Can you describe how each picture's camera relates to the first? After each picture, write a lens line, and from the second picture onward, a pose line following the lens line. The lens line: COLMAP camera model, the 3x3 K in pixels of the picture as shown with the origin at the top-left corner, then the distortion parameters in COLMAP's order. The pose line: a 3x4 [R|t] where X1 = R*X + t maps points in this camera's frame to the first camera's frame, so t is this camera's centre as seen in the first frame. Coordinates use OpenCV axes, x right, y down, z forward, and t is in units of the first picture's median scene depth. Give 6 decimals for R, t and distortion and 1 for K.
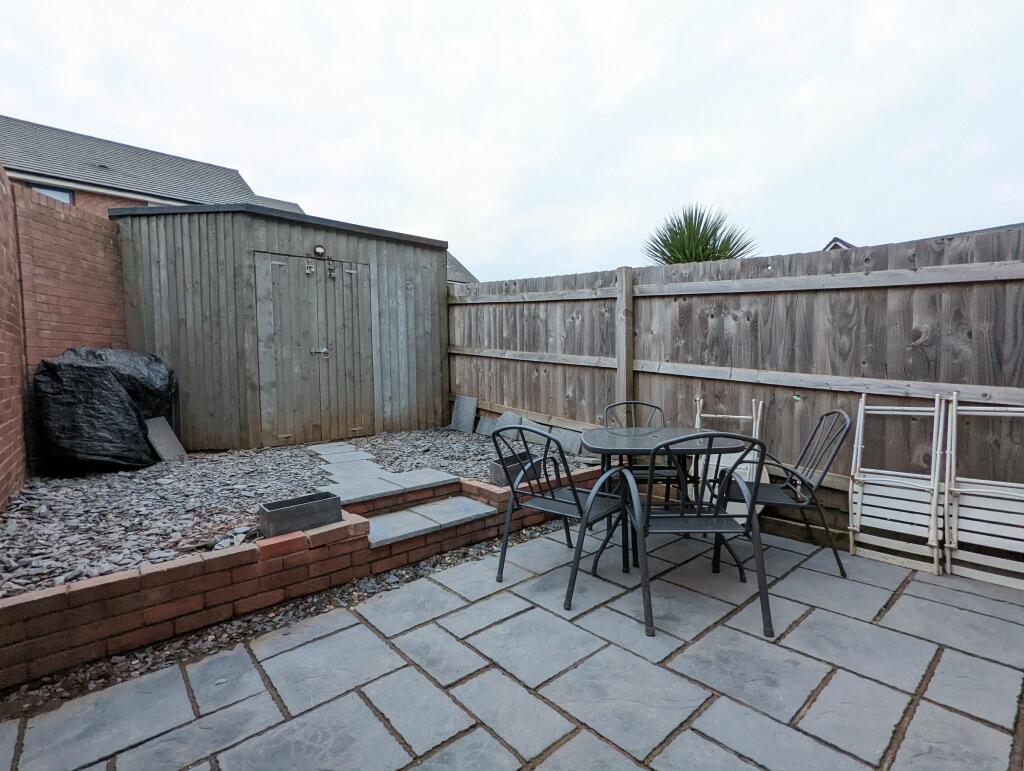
lens RADIAL K [[485.4, 0, 514.1], [0, 485.4, 389.1], [0, 0, 1]] dist [0.001634, -0.001777]
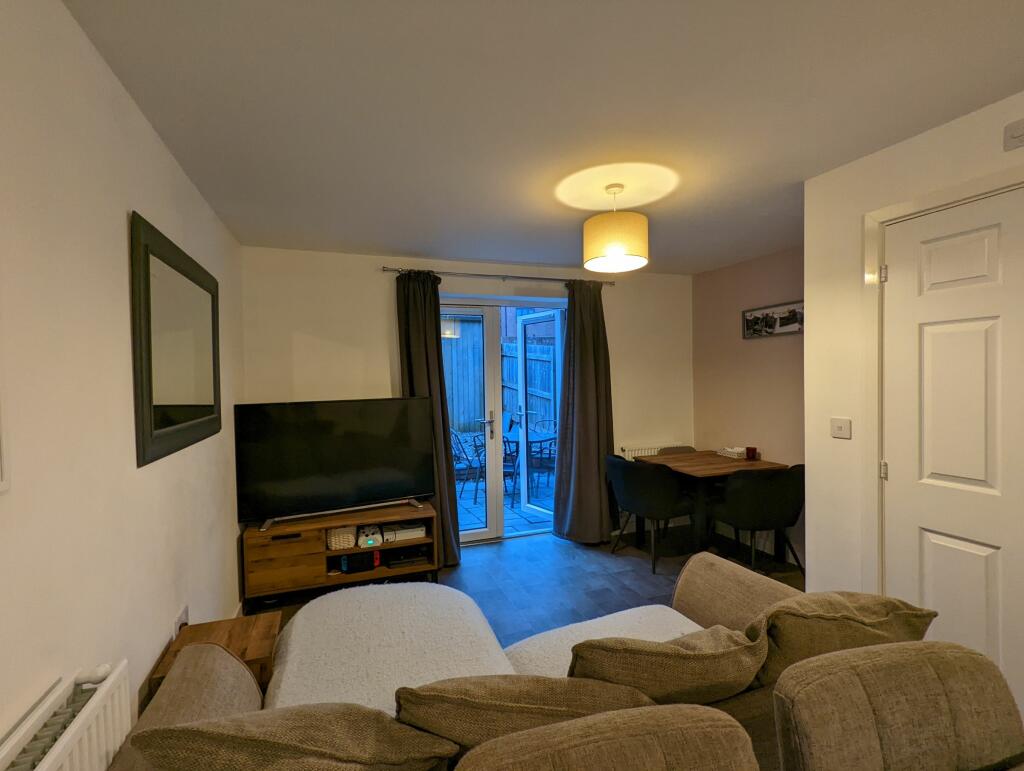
lens RADIAL K [[485.4, 0, 514.1], [0, 485.4, 389.1], [0, 0, 1]] dist [0.001634, -0.001777]
pose [[0.930736, 0.008264, -0.365599, 0.688078], [-0.013458, 0.999841, -0.011661, -0.058205], [0.365445, 0.015773, 0.930699, -0.682024]]
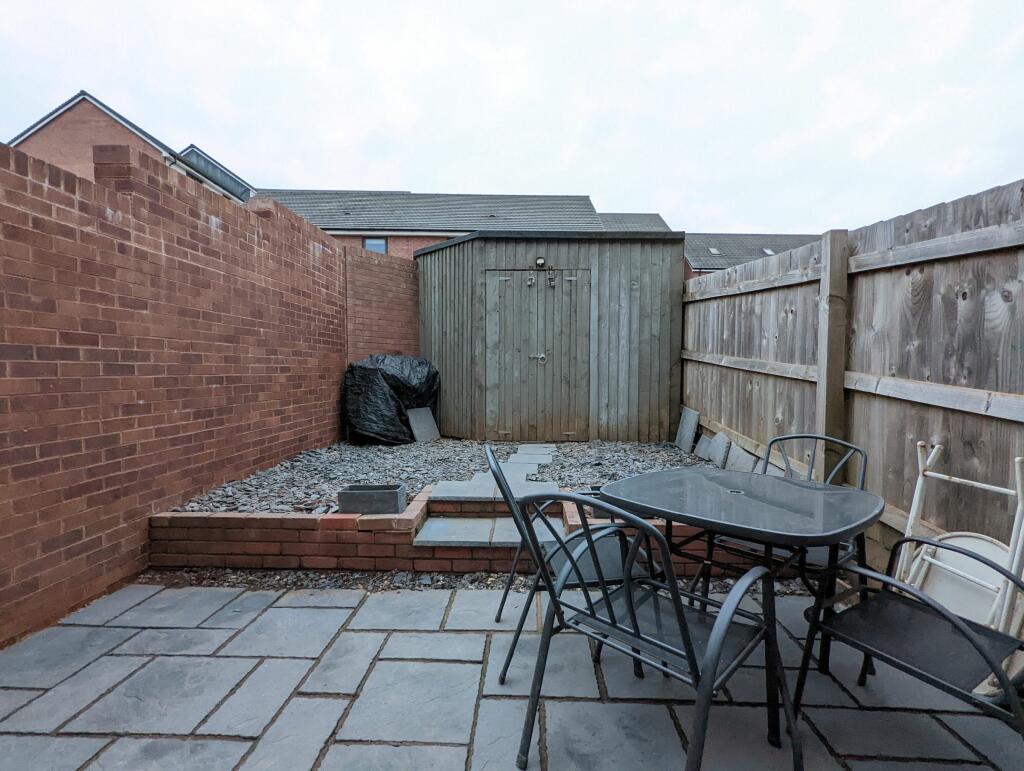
lens RADIAL K [[485.4, 0, 514.1], [0, 485.4, 389.1], [0, 0, 1]] dist [0.001634, -0.001777]
pose [[0.738358, 0.046726, -0.672788, 0.325079], [-0.050689, 0.998620, 0.013726, -0.021935], [0.672501, 0.023968, 0.739708, 0.206385]]
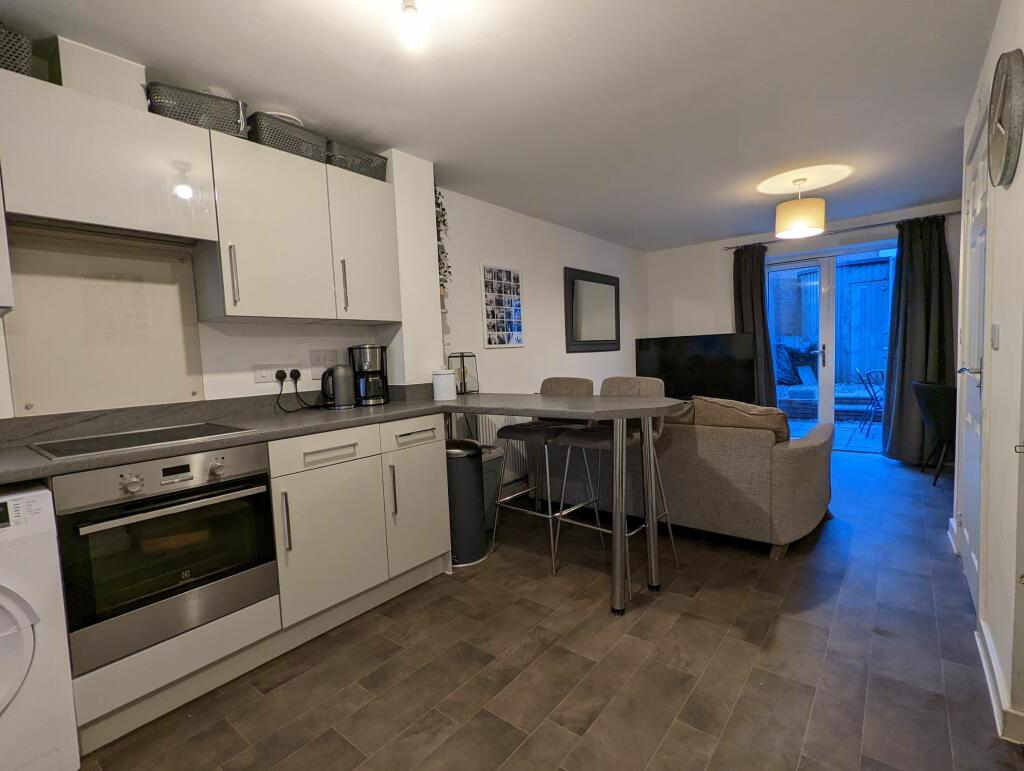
lens RADIAL K [[485.4, 0, 514.1], [0, 485.4, 389.1], [0, 0, 1]] dist [0.001634, -0.001777]
pose [[0.179466, 0.082247, -0.980320, 1.261981], [-0.002641, 0.996536, 0.083124, -0.016881], [0.983761, -0.012329, 0.179061, -0.749326]]
